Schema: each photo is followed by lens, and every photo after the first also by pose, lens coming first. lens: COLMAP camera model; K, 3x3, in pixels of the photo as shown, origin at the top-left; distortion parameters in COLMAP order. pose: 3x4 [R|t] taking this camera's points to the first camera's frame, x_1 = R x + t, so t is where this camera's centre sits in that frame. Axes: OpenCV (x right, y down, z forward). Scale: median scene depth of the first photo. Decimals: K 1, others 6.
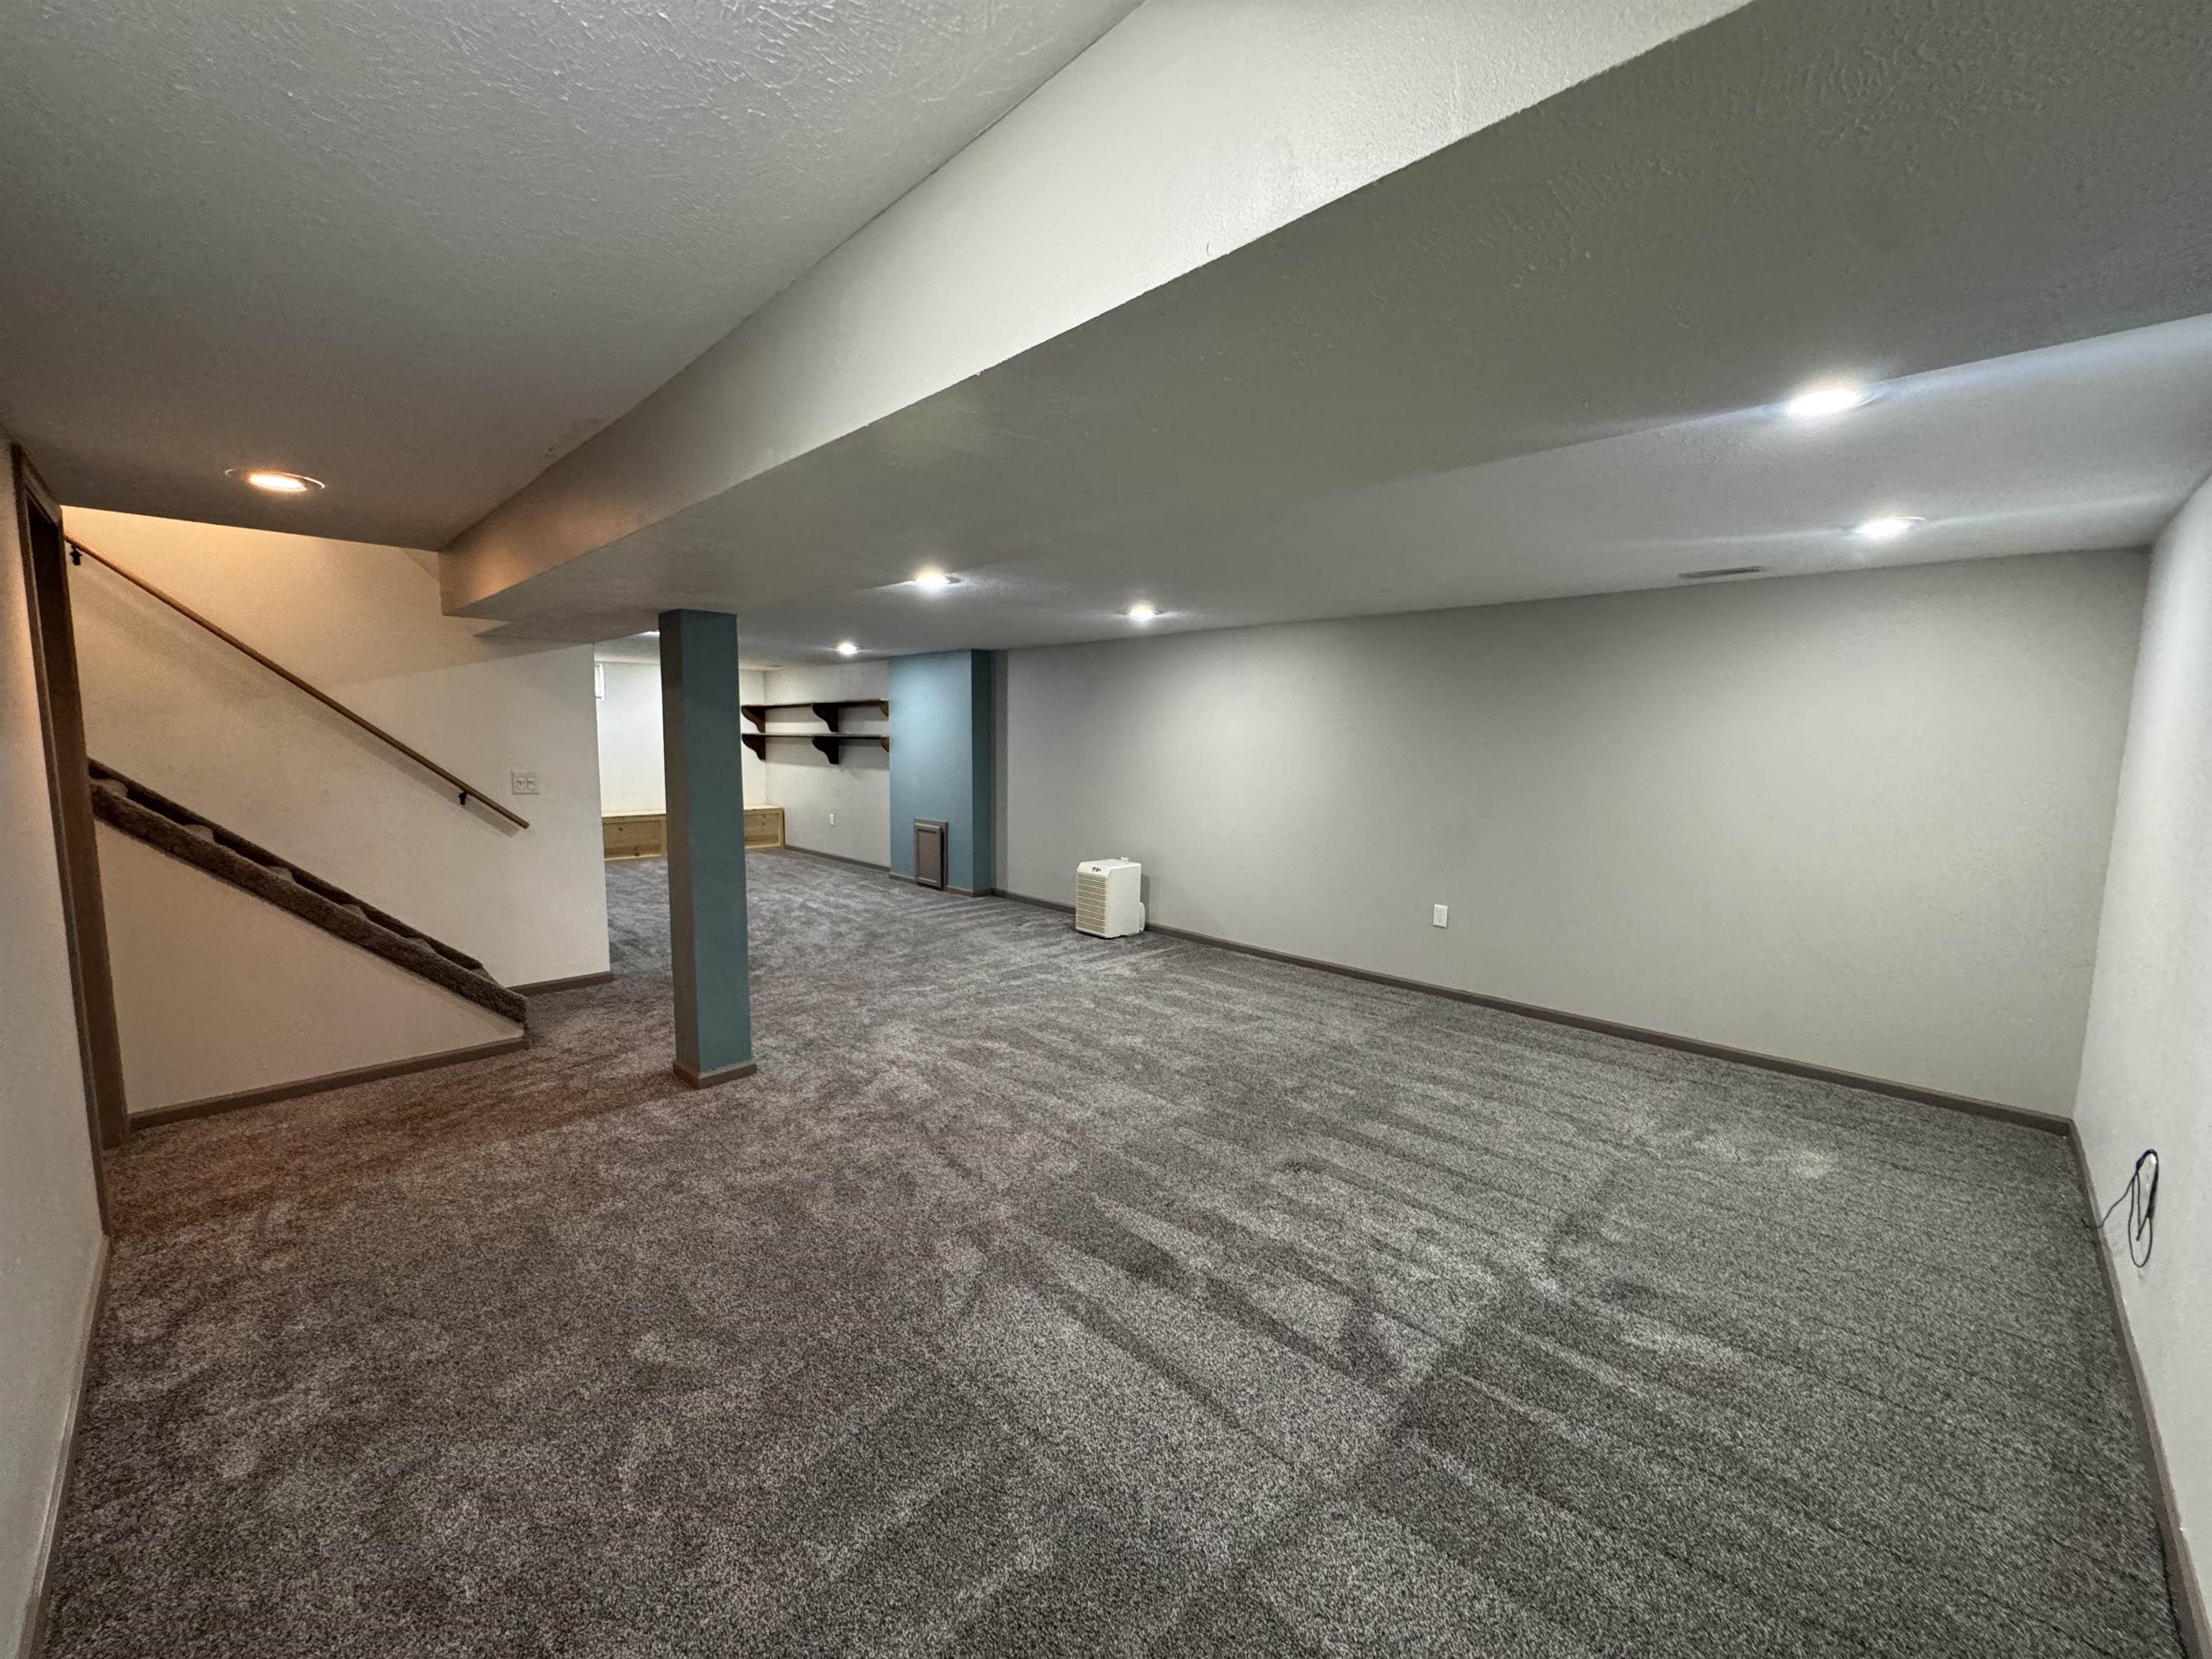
lens RADIAL K [[873.9, 0, 1104.6], [0, 873.9, 828.0], [0, 0, 1]] dist [-0.000673, -0.000019]
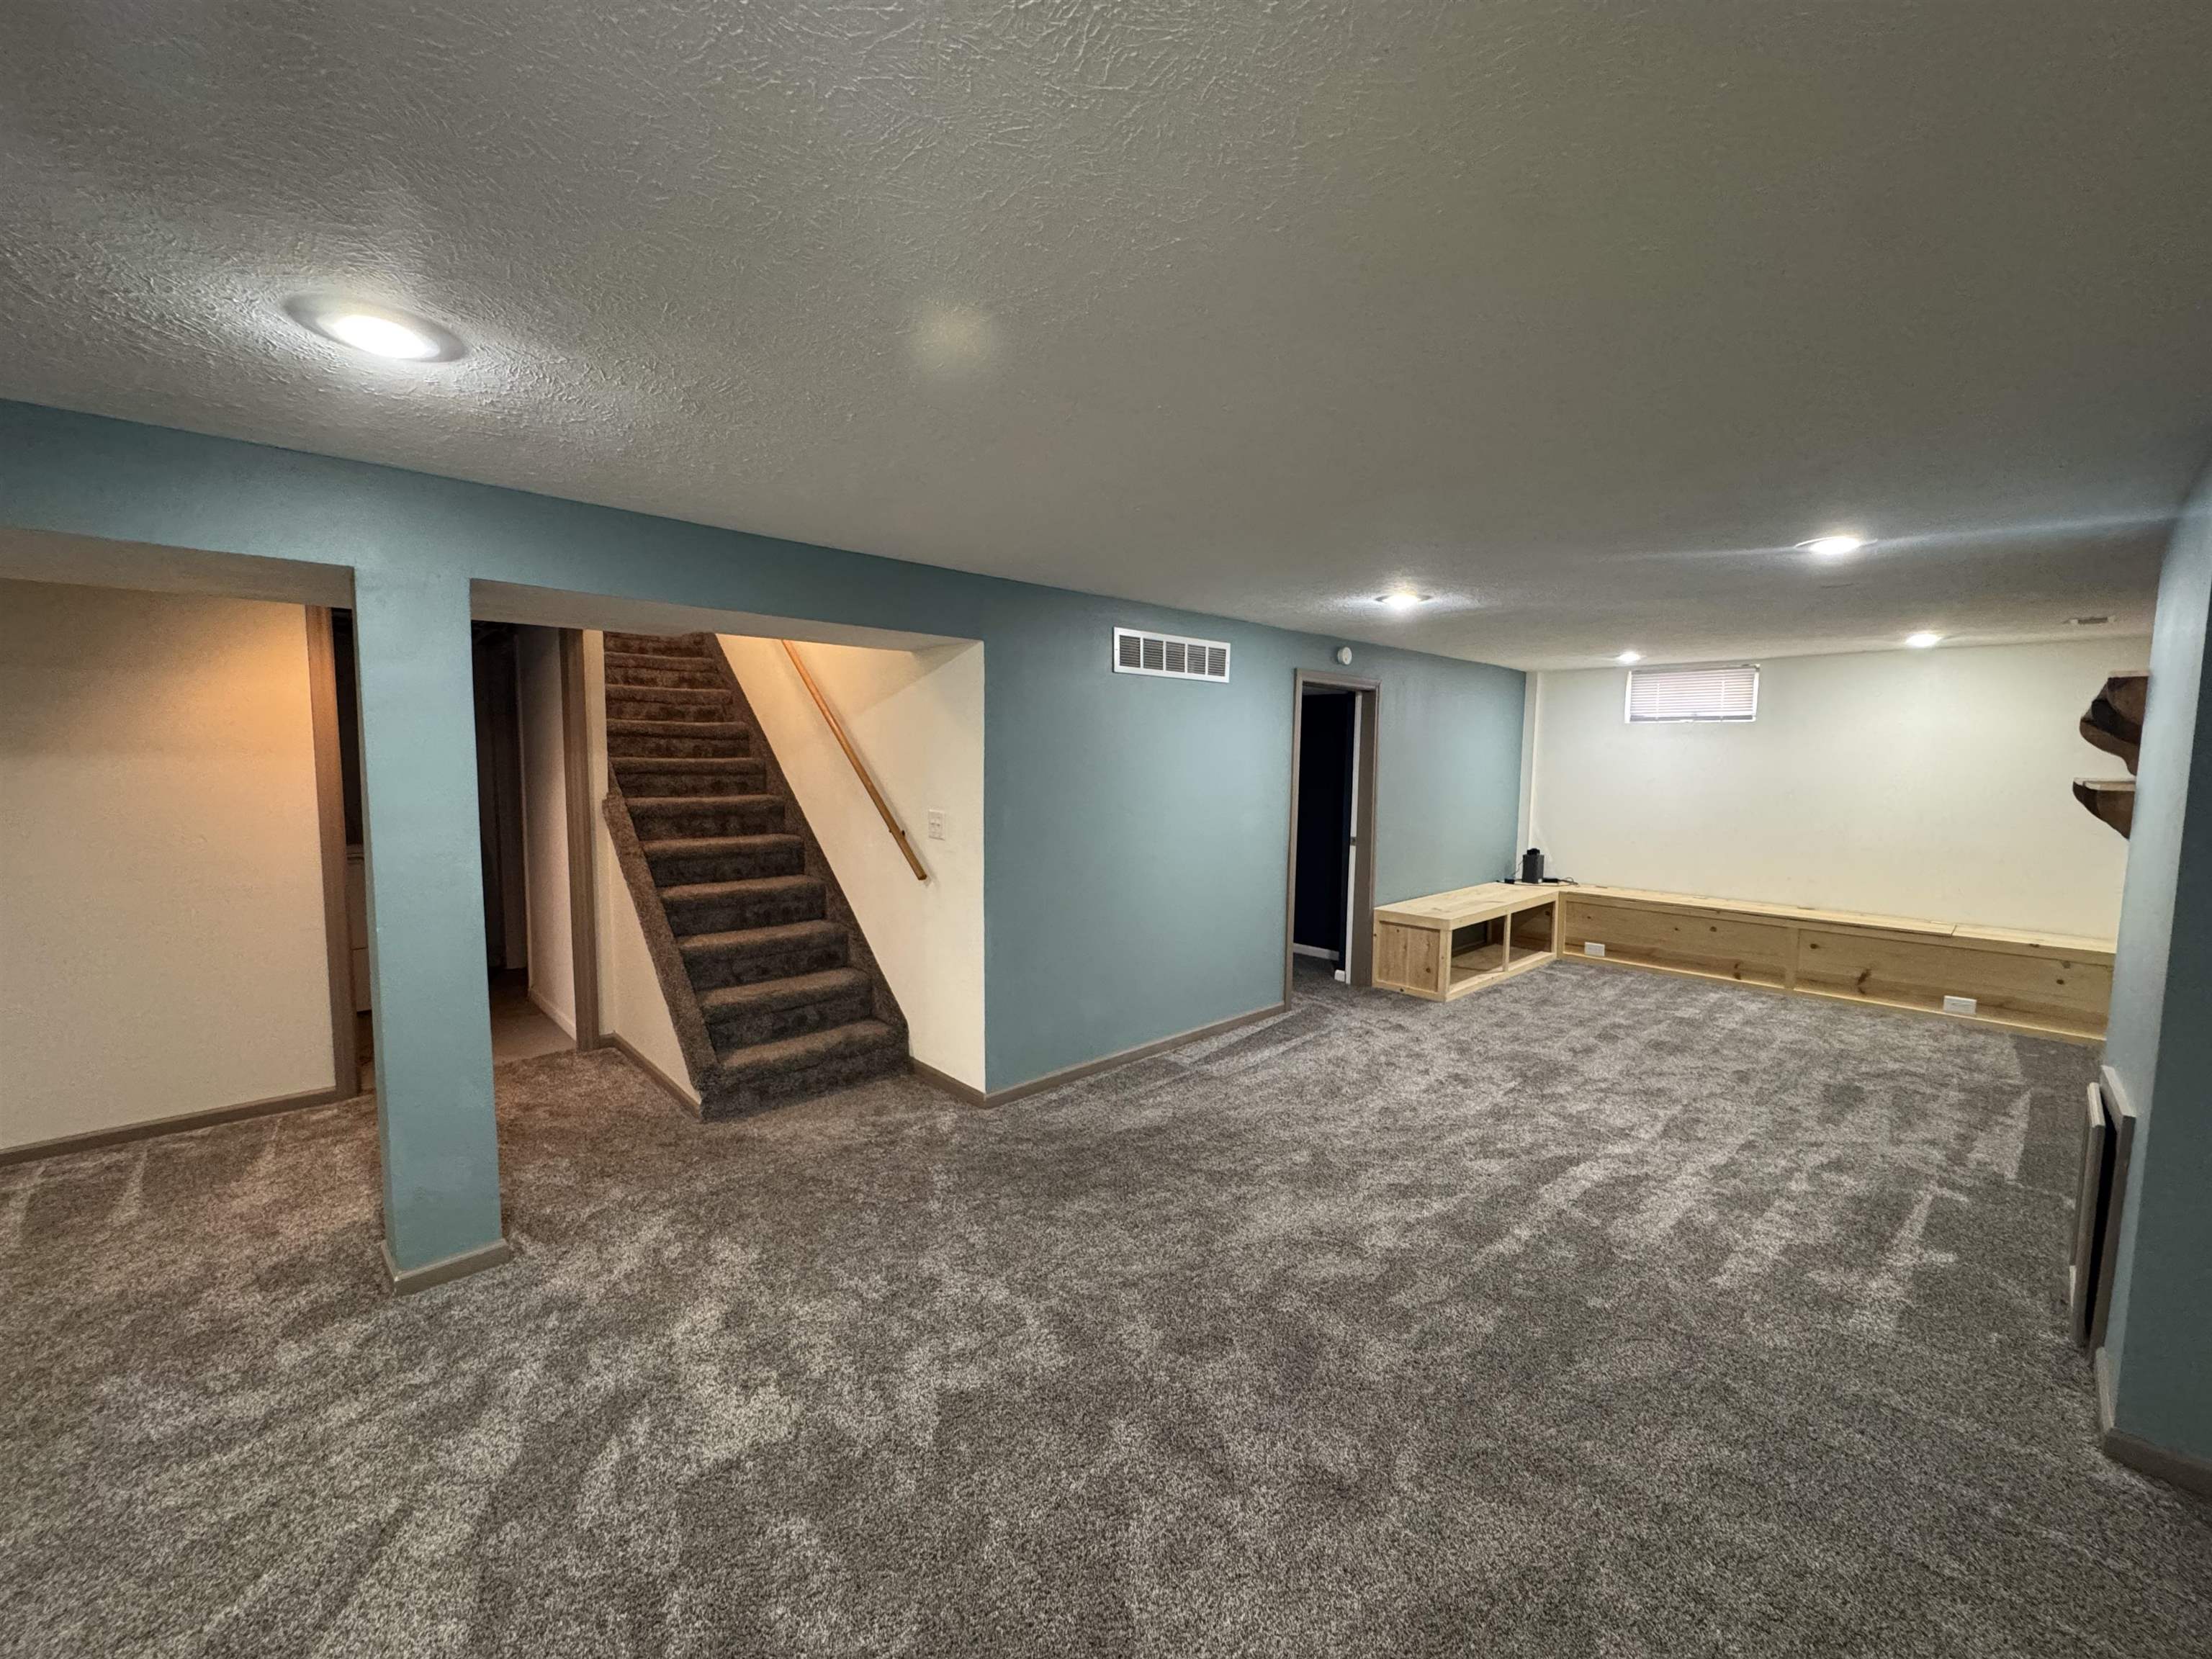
lens RADIAL K [[873.9, 0, 1108.2], [0, 873.9, 836.4], [0, 0, 1]] dist [-0.000673, -0.000019]
pose [[-0.035868, 0.076439, -0.996429, 0.162239], [-0.122027, 0.989275, 0.080282, -0.143453], [0.991878, 0.124471, -0.026156, 1.336460]]
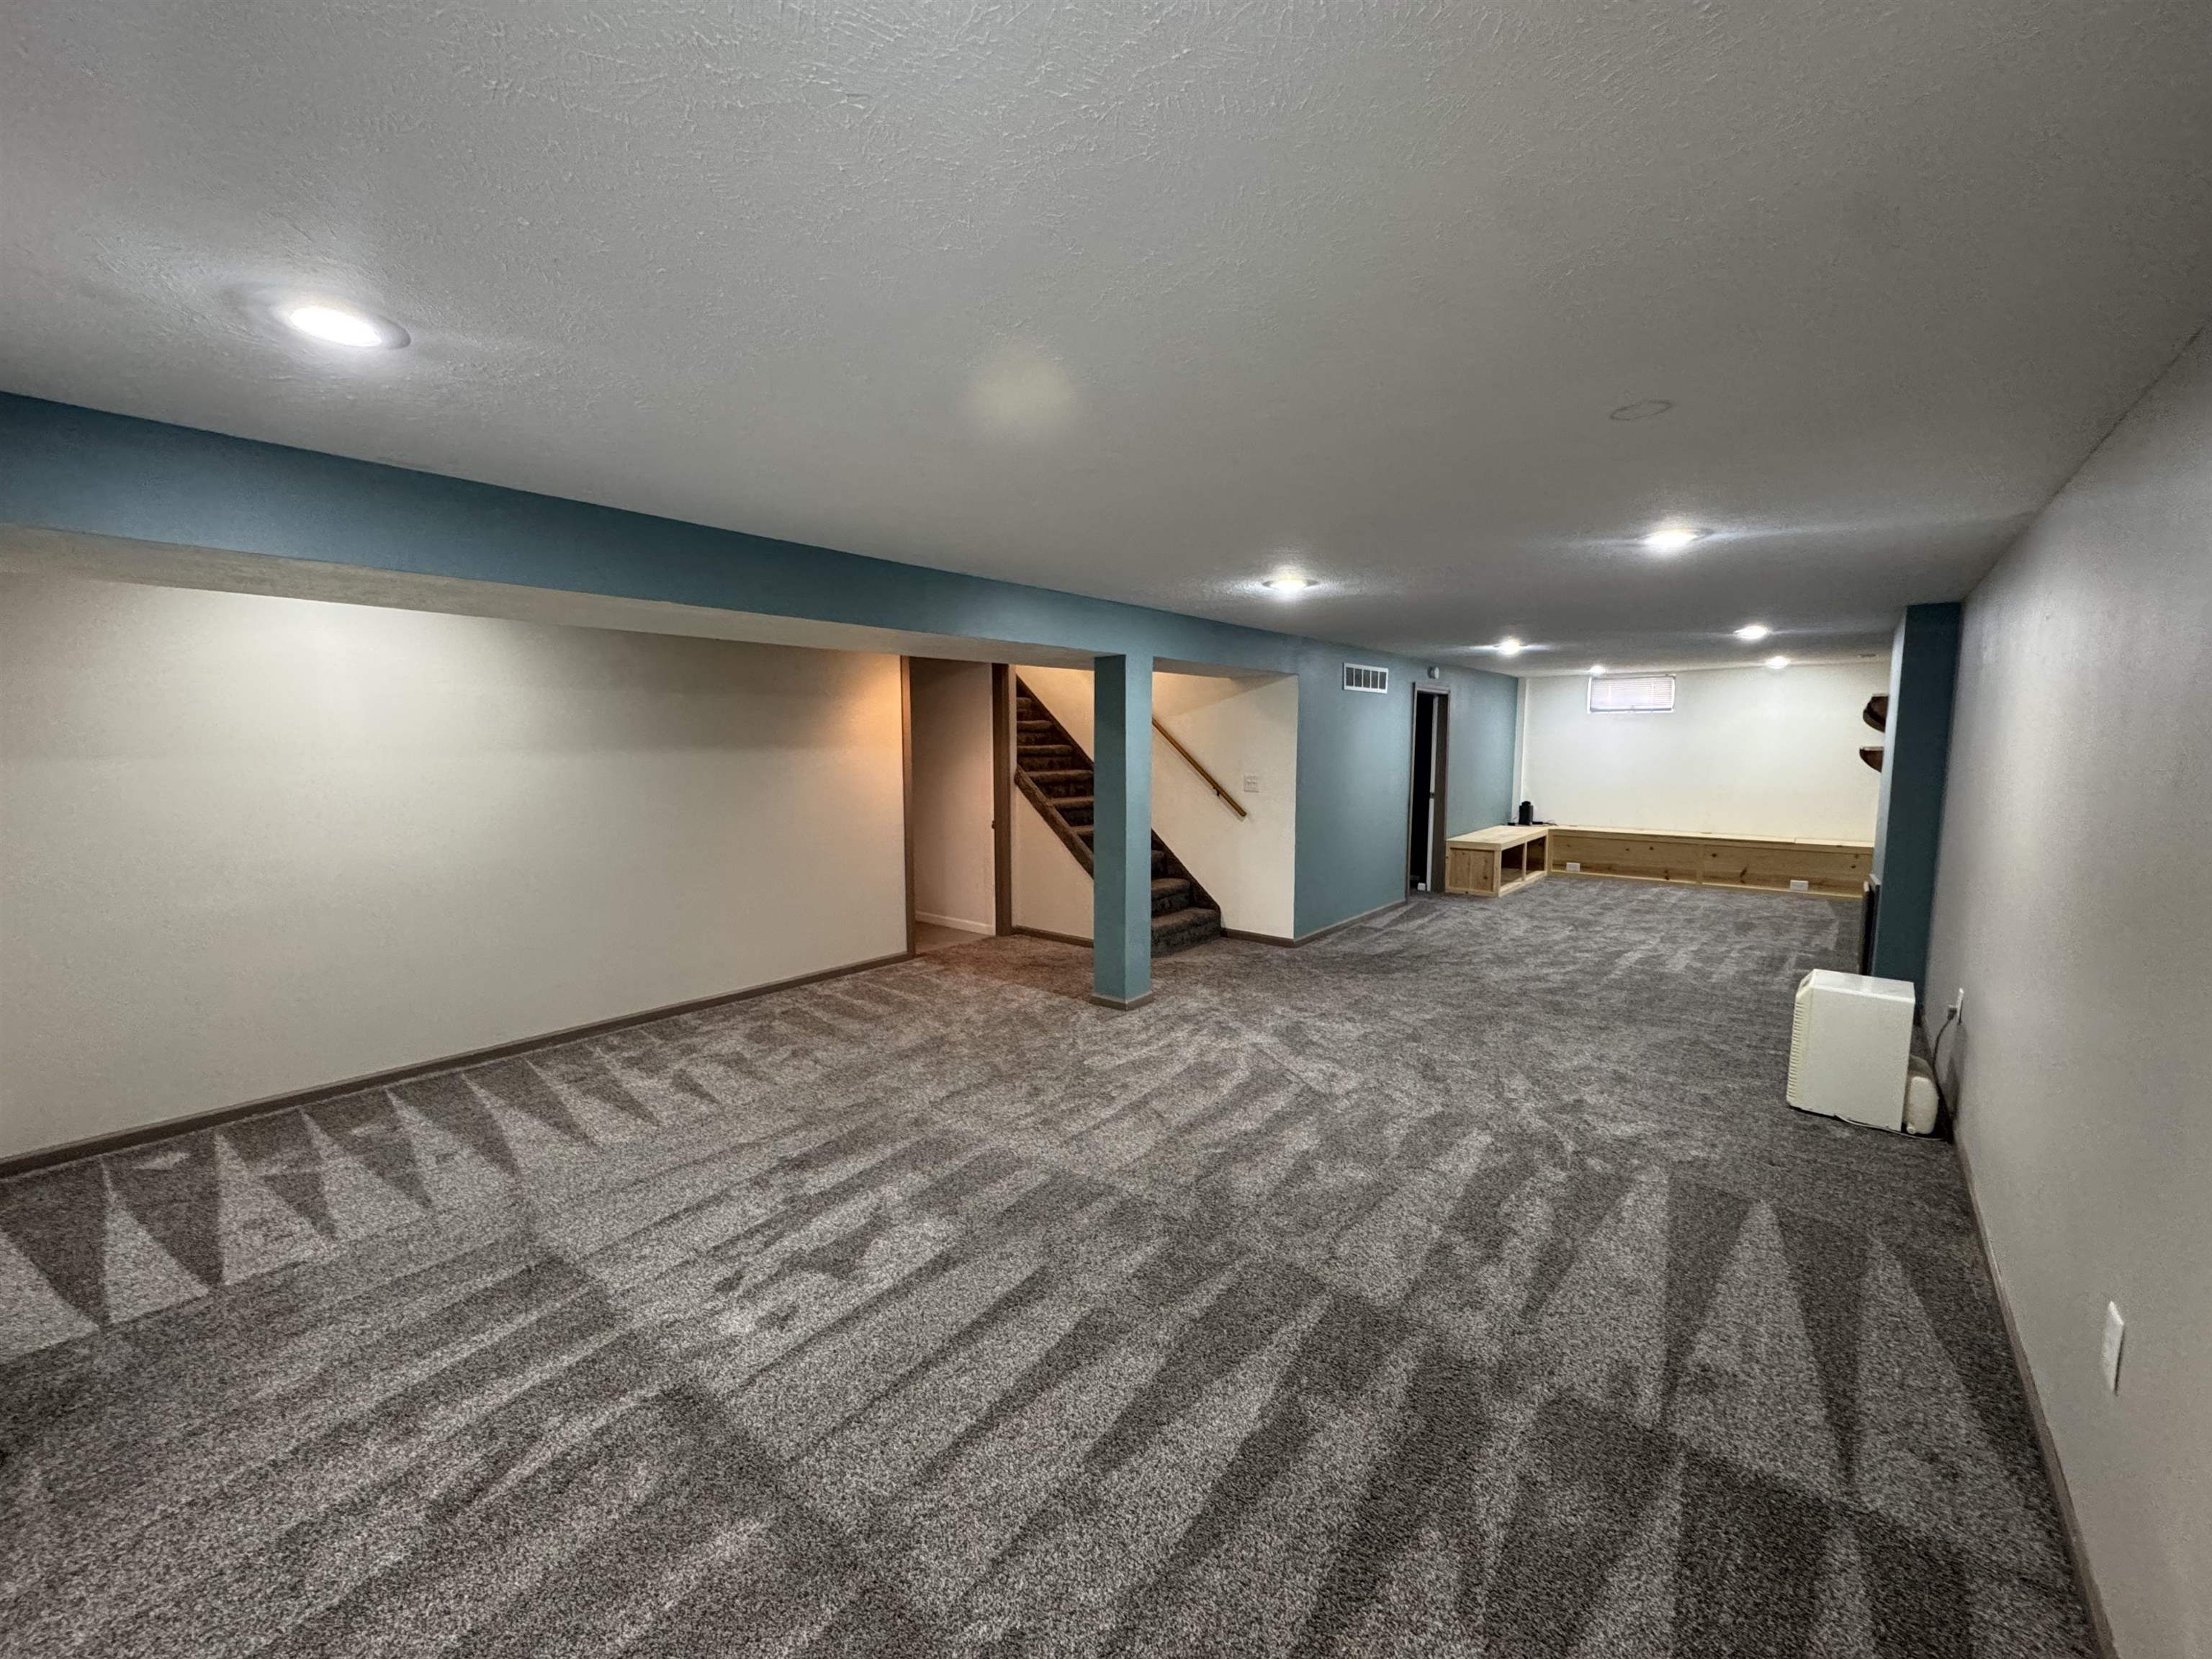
lens RADIAL K [[873.9, 0, 1109.1], [0, 873.9, 840.1], [0, 0, 1]] dist [-0.000673, -0.000019]
pose [[0.087593, 0.098042, -0.991320, 0.755678], [-0.105908, 0.990421, 0.088595, -0.069884], [0.990510, 0.097229, 0.097137, 0.744931]]
